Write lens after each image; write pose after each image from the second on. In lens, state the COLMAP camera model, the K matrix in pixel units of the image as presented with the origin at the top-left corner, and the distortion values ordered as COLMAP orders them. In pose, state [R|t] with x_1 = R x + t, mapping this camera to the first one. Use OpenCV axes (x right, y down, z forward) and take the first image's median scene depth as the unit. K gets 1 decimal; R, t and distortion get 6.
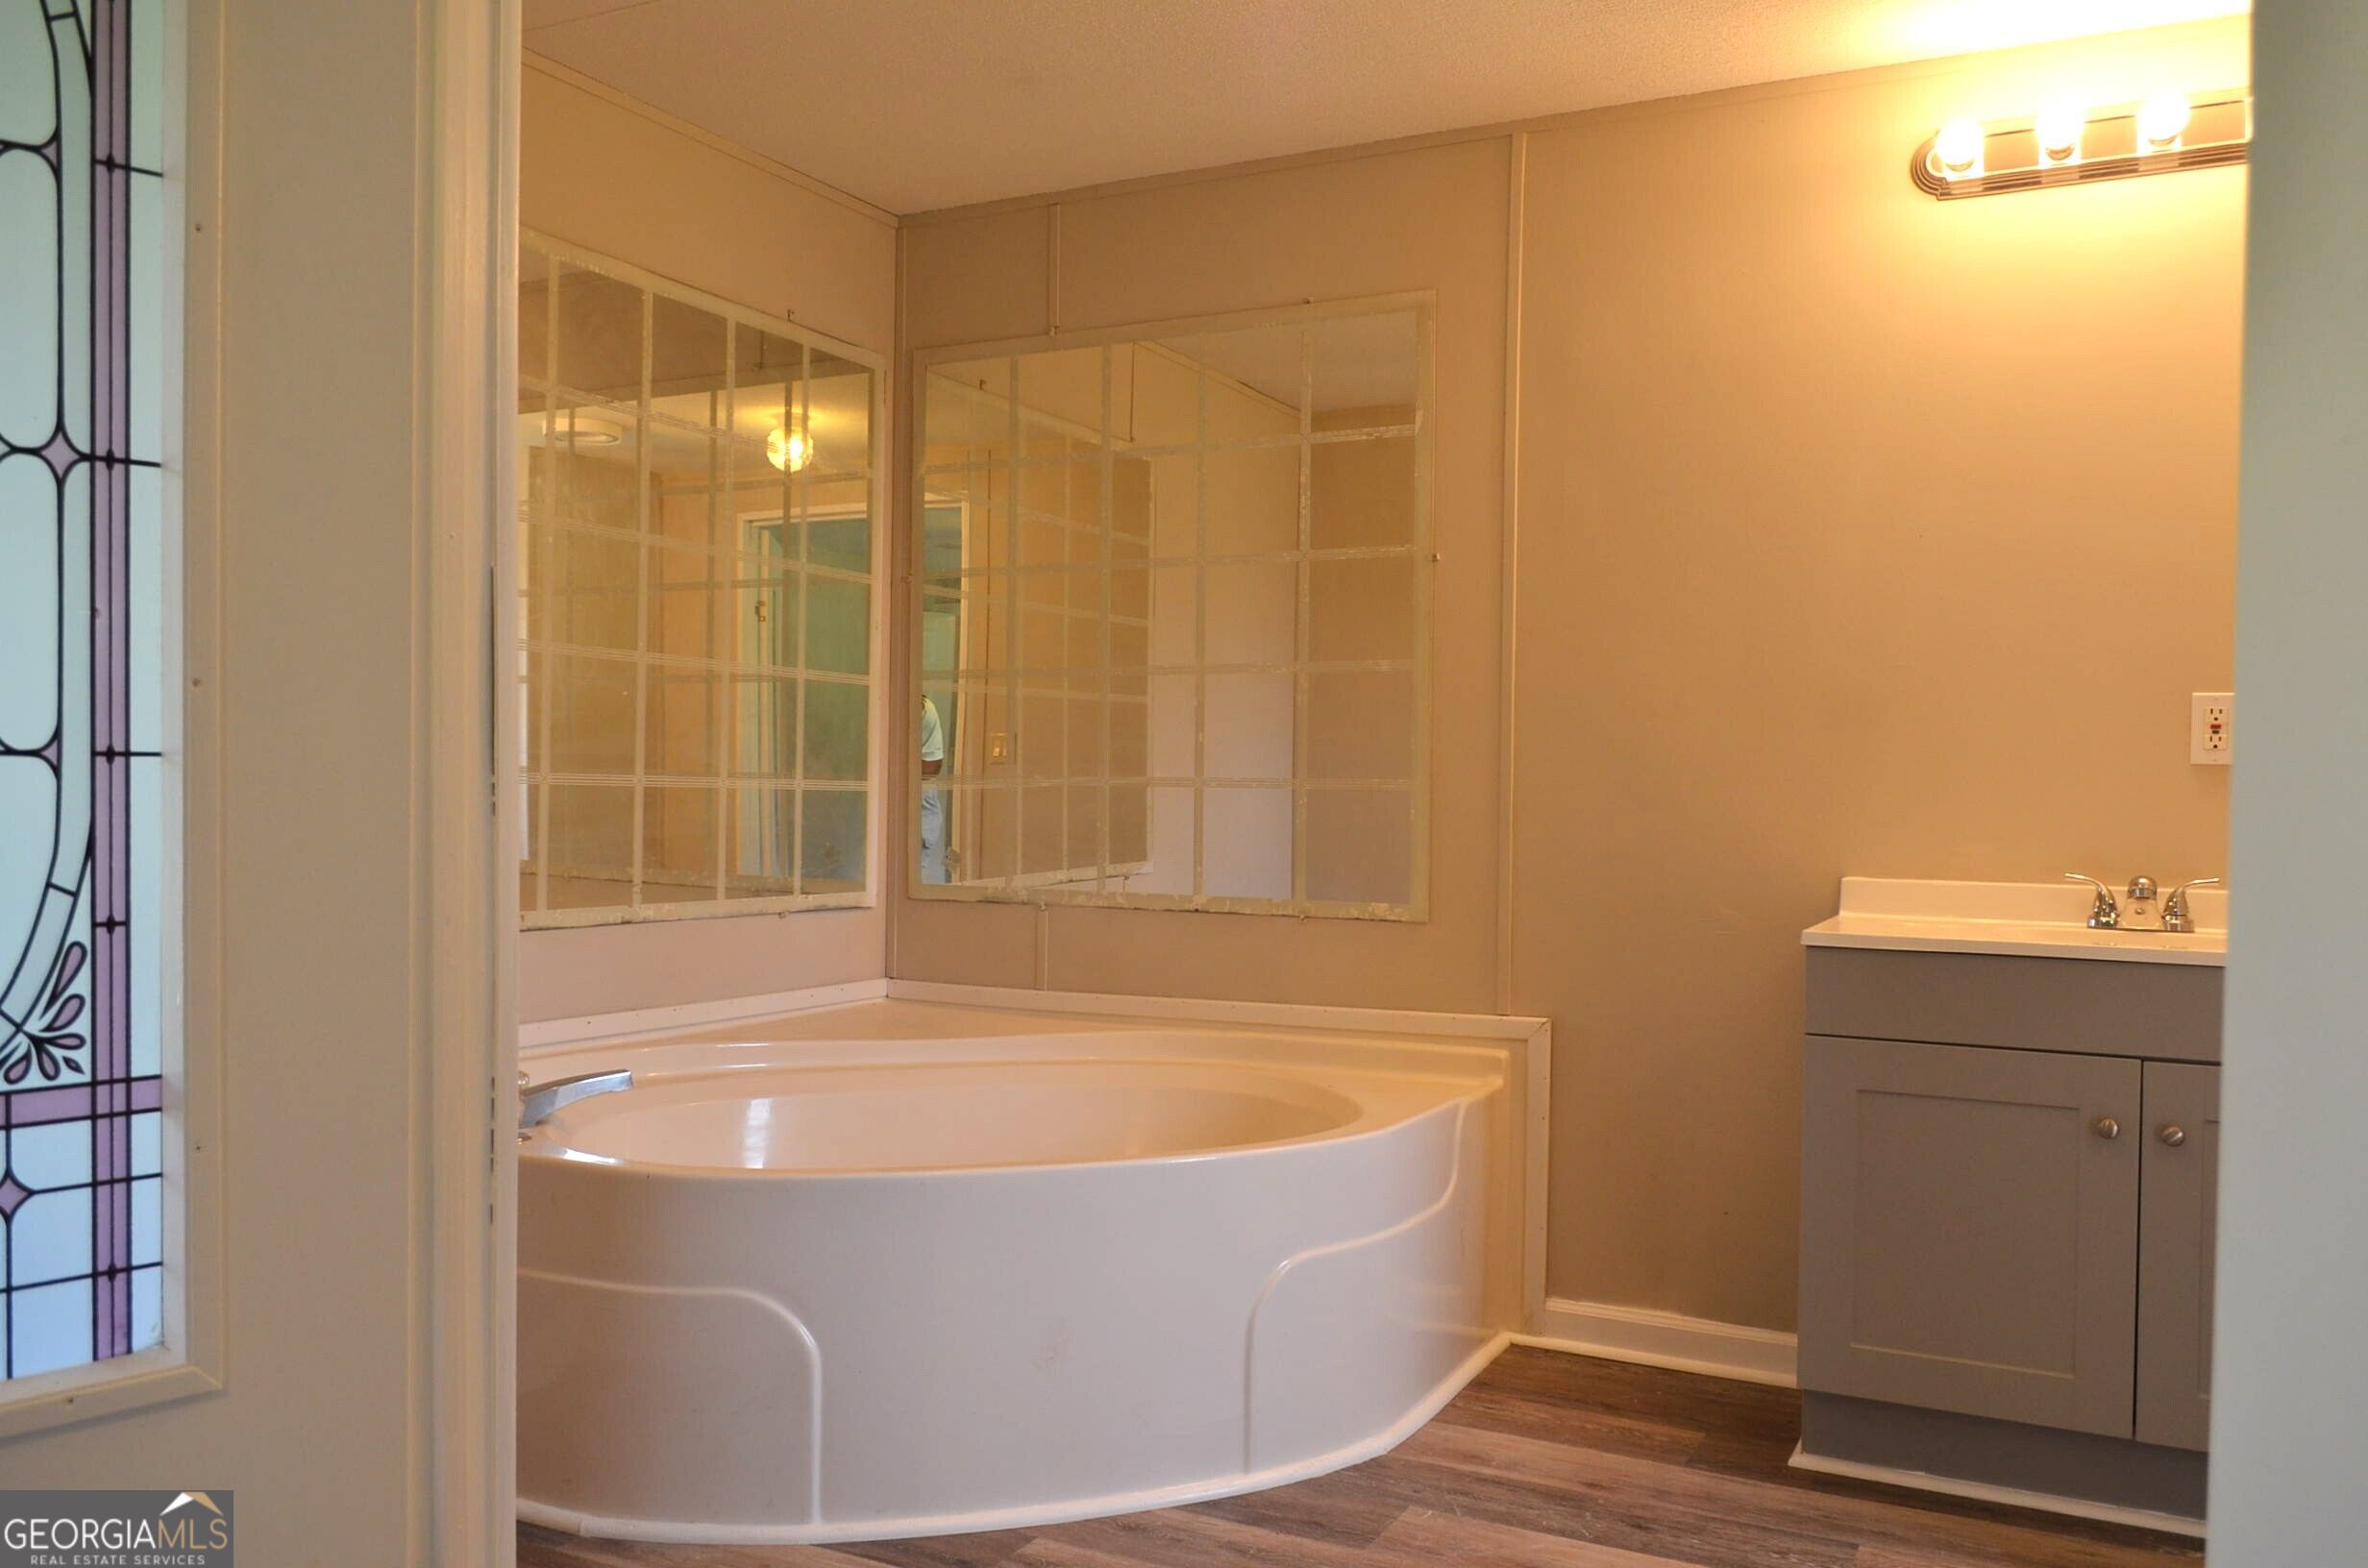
lens RADIAL K [[1894.9, 0, 1184.0], [0, 1894.9, 784.0], [0, 0, 1]] dist [0.002191, 0.003693]
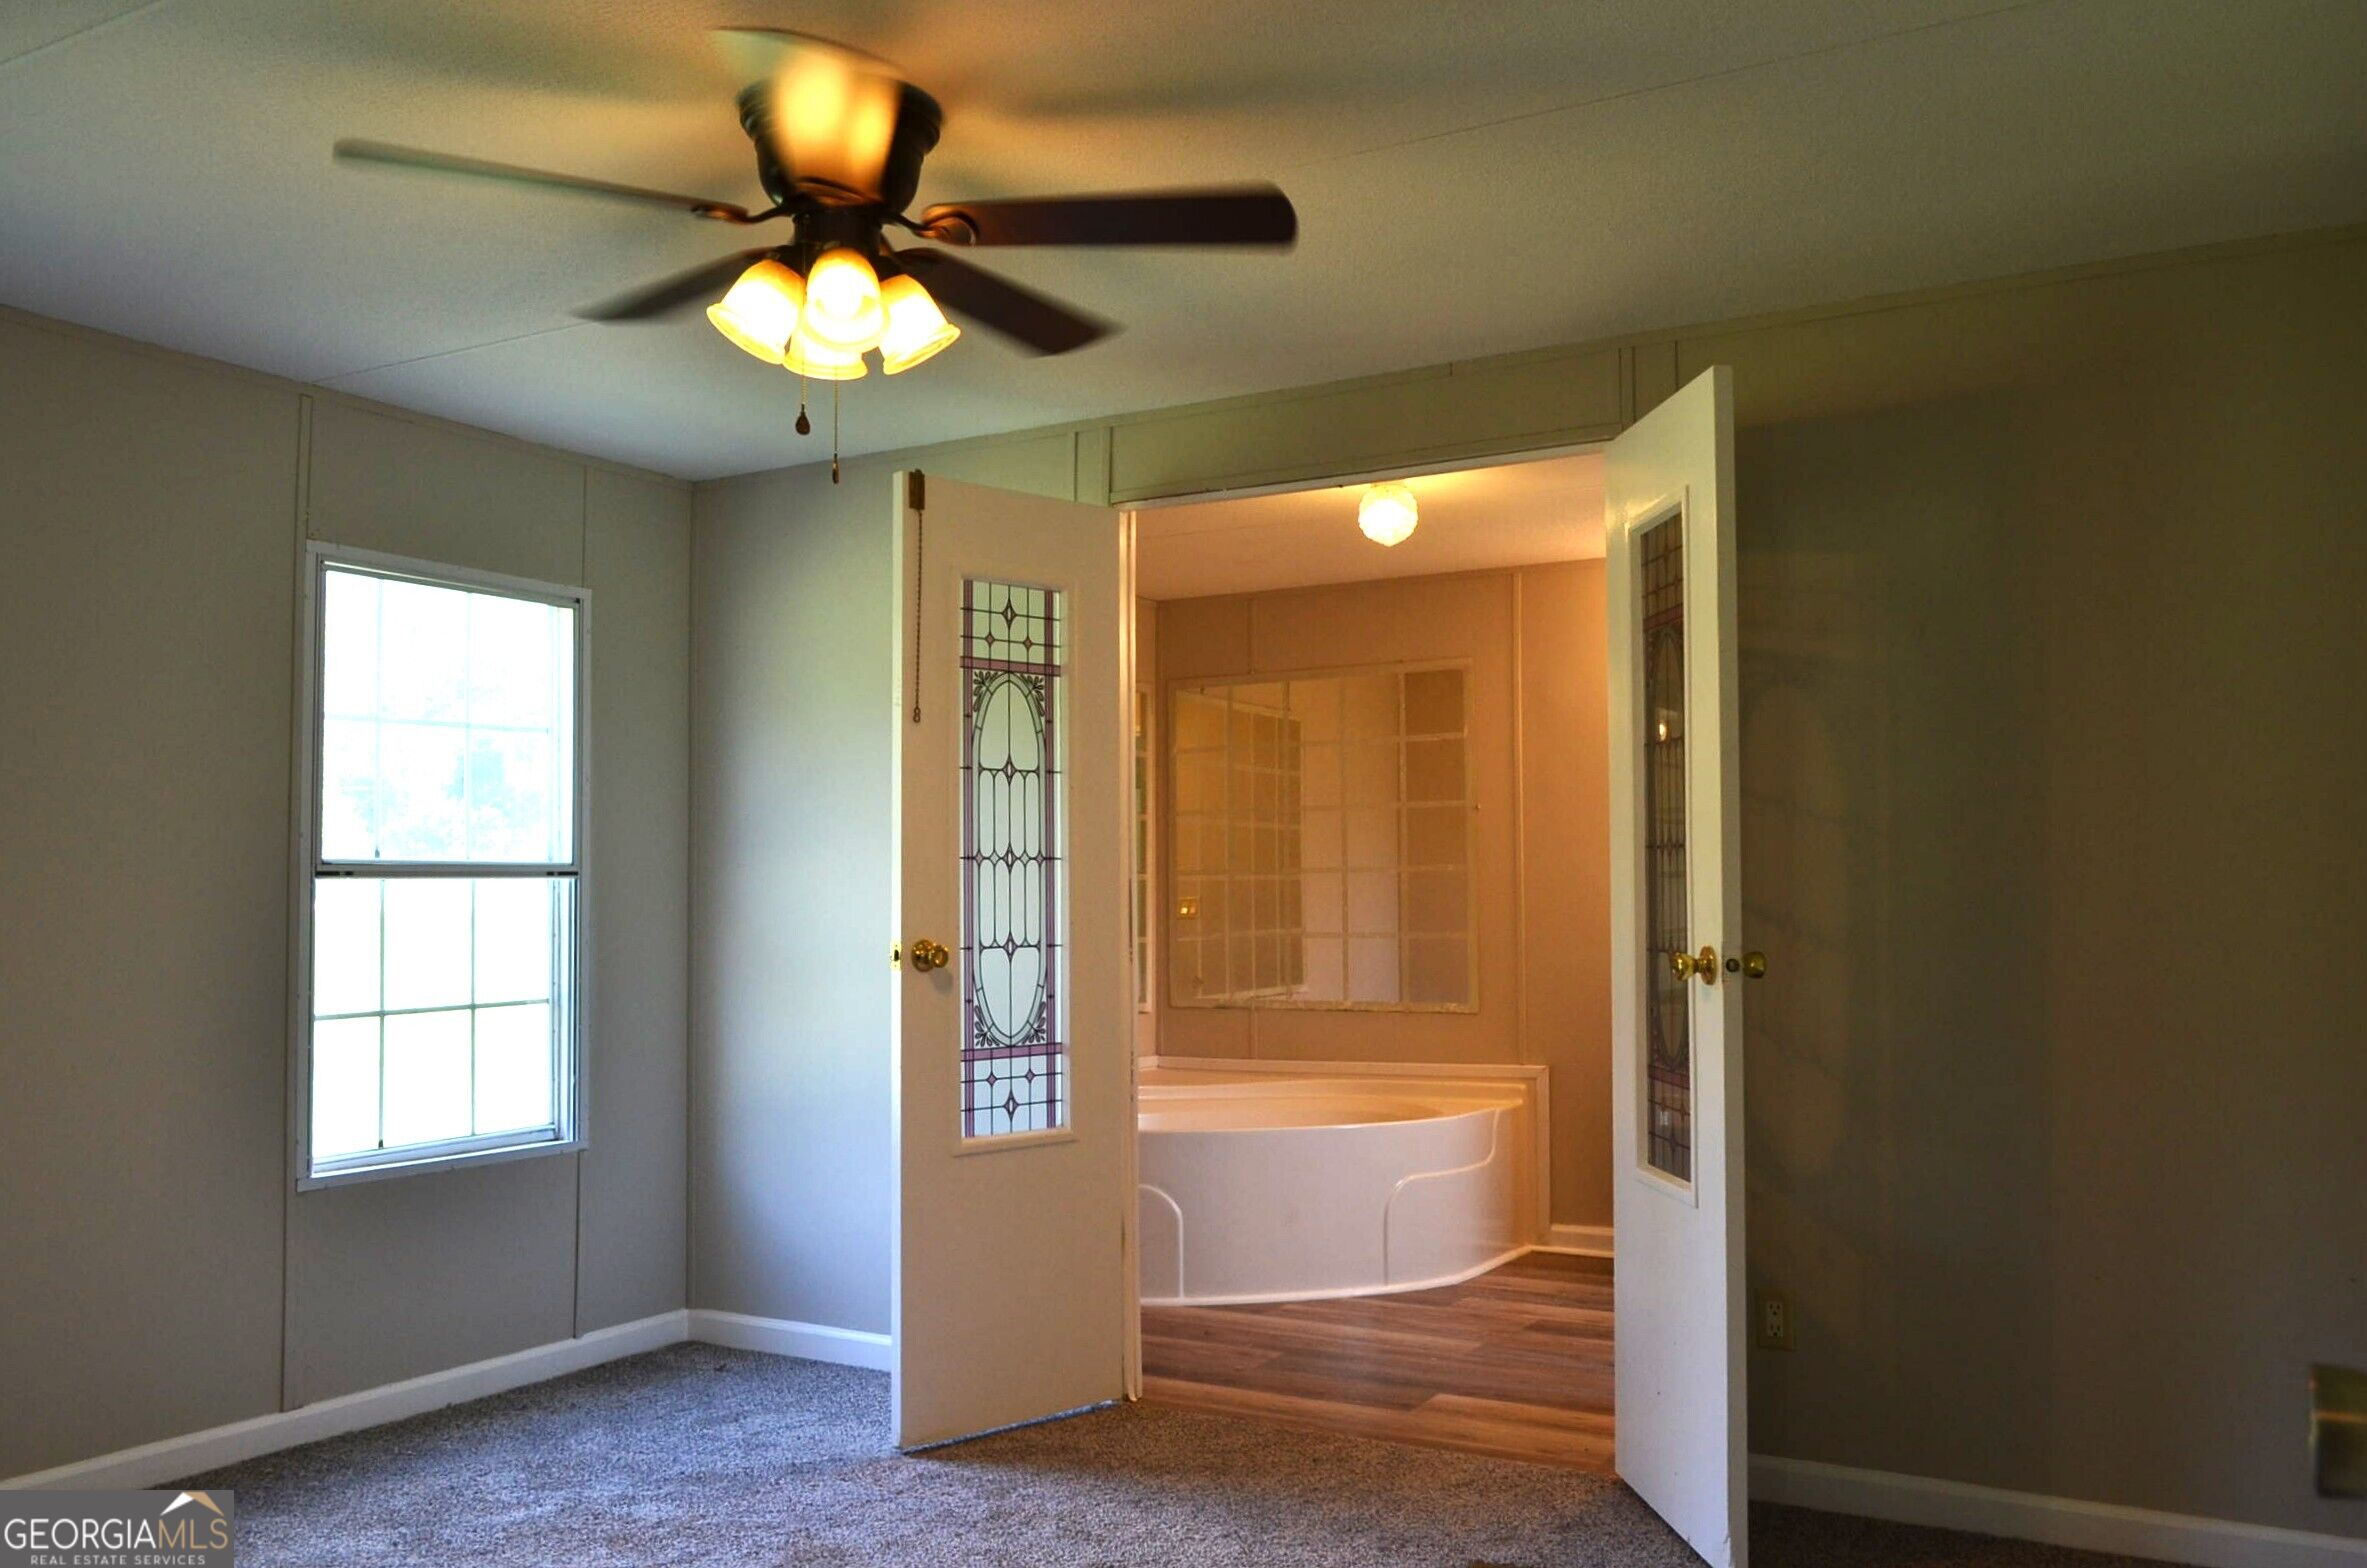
lens RADIAL K [[1949.7, 0, 1183.5], [0, 1949.7, 784.0], [0, 0, 1]] dist [0.000689, 0.002793]
pose [[0.998574, -0.020633, -0.049242, -0.053647], [0.017278, 0.997562, -0.067620, -0.022492], [0.050517, 0.066672, 0.996495, -0.859814]]
